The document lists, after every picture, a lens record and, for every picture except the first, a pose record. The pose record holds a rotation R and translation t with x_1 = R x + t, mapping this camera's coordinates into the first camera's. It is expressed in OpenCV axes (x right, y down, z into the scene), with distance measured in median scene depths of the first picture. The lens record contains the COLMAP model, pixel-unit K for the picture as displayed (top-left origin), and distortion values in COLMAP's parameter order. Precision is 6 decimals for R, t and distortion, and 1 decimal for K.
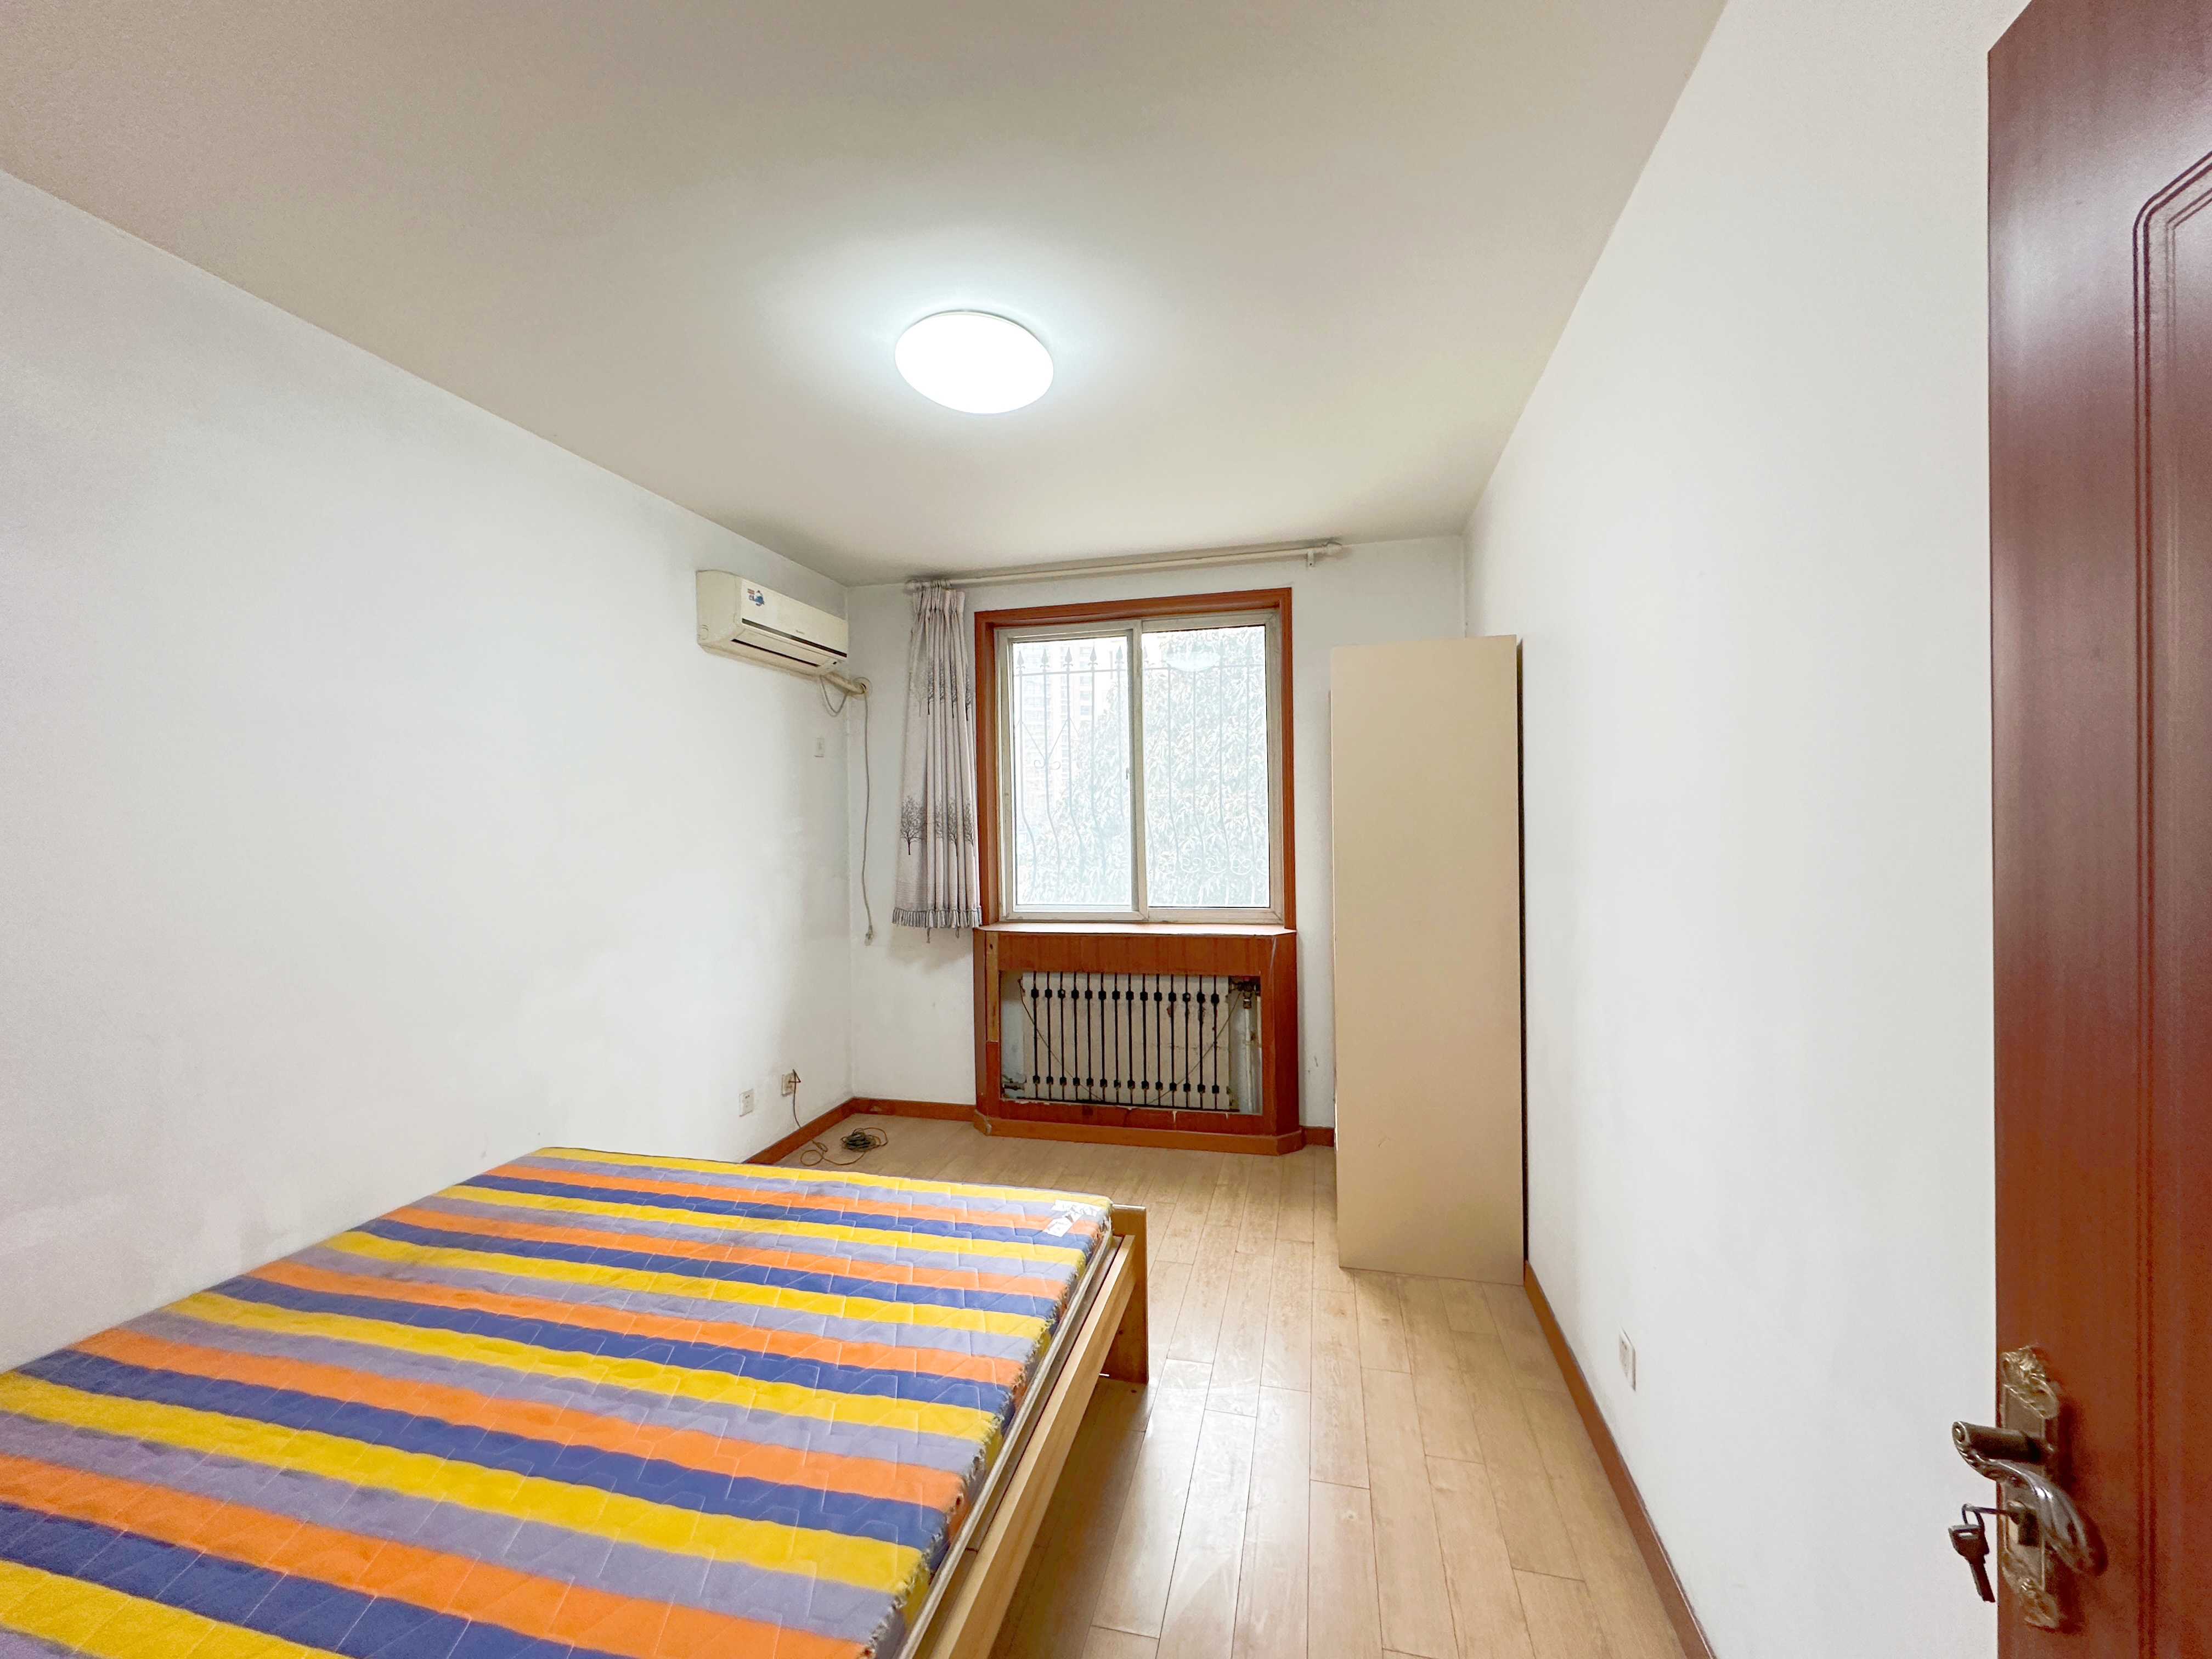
lens RADIAL K [[881.5, 0, 1106.0], [0, 881.5, 829.5], [0, 0, 1]] dist [-0.001153, -0.000055]
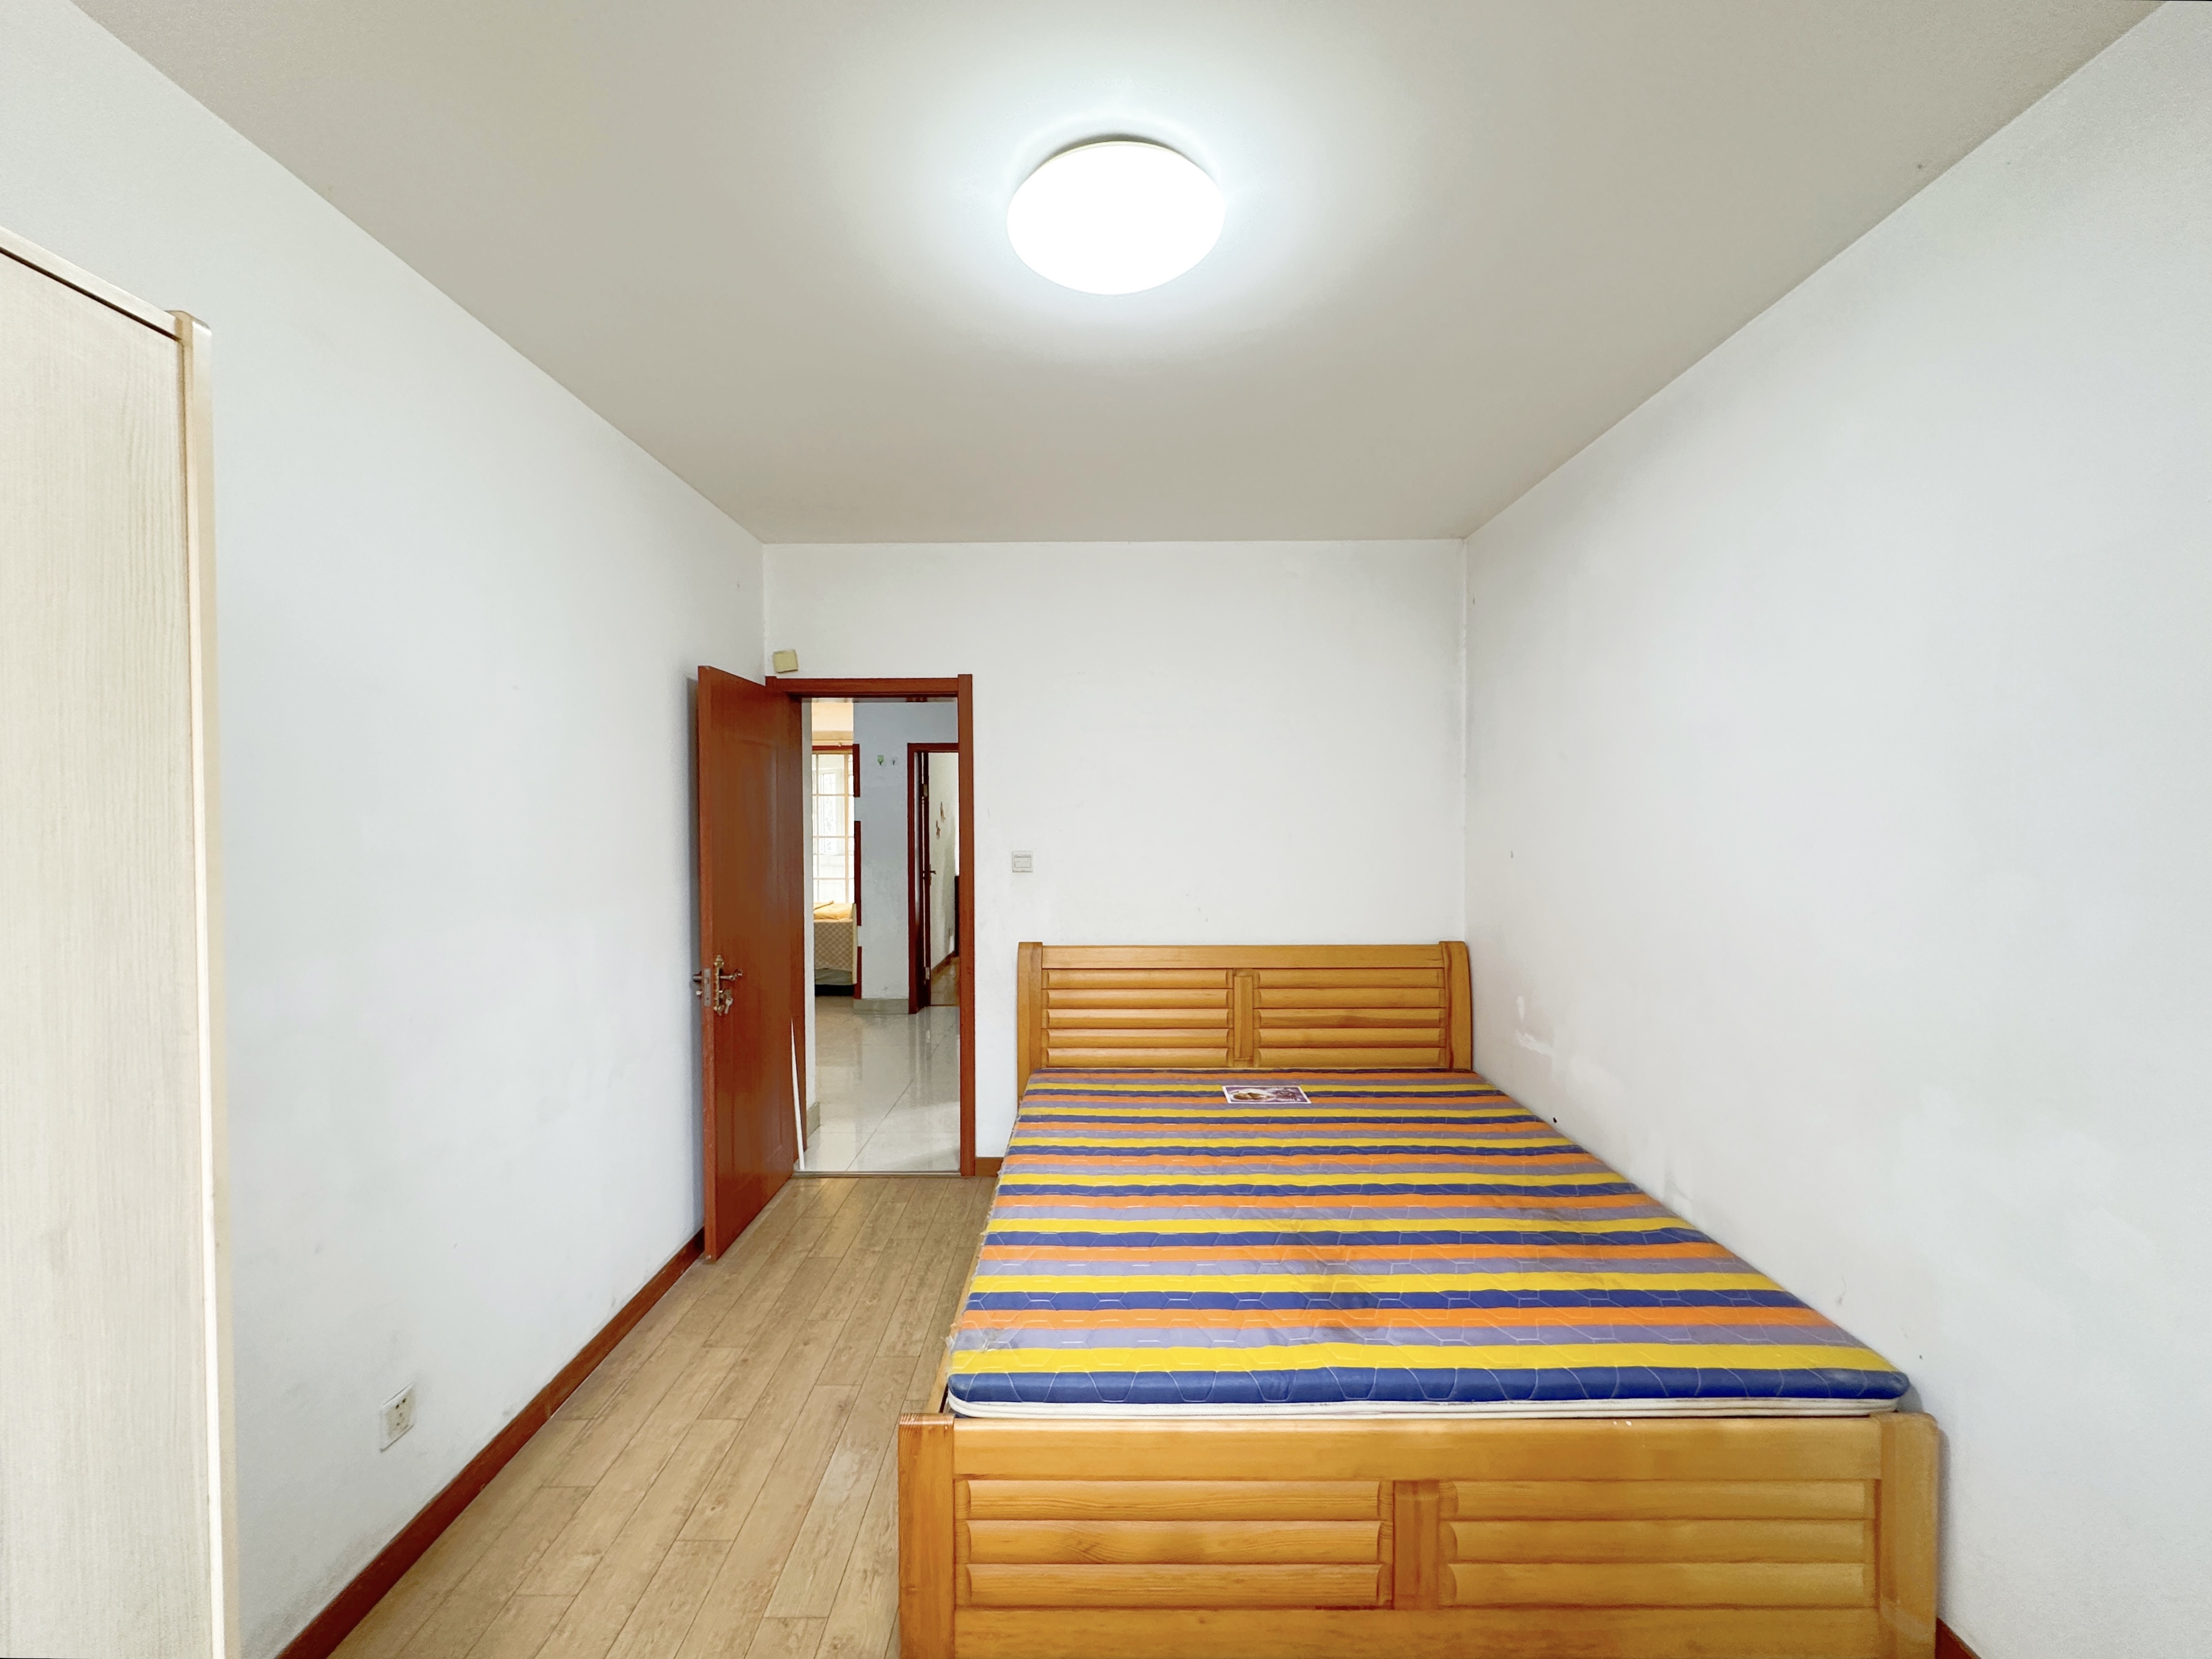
lens RADIAL K [[881.5, 0, 1106.0], [0, 881.5, 829.5], [0, 0, 1]] dist [-0.001153, -0.000055]
pose [[-0.971936, 0.025288, -0.233884, 0.036121], [0.021208, 0.999576, 0.019946, -0.044096], [0.234289, 0.014426, -0.972060, 1.785899]]
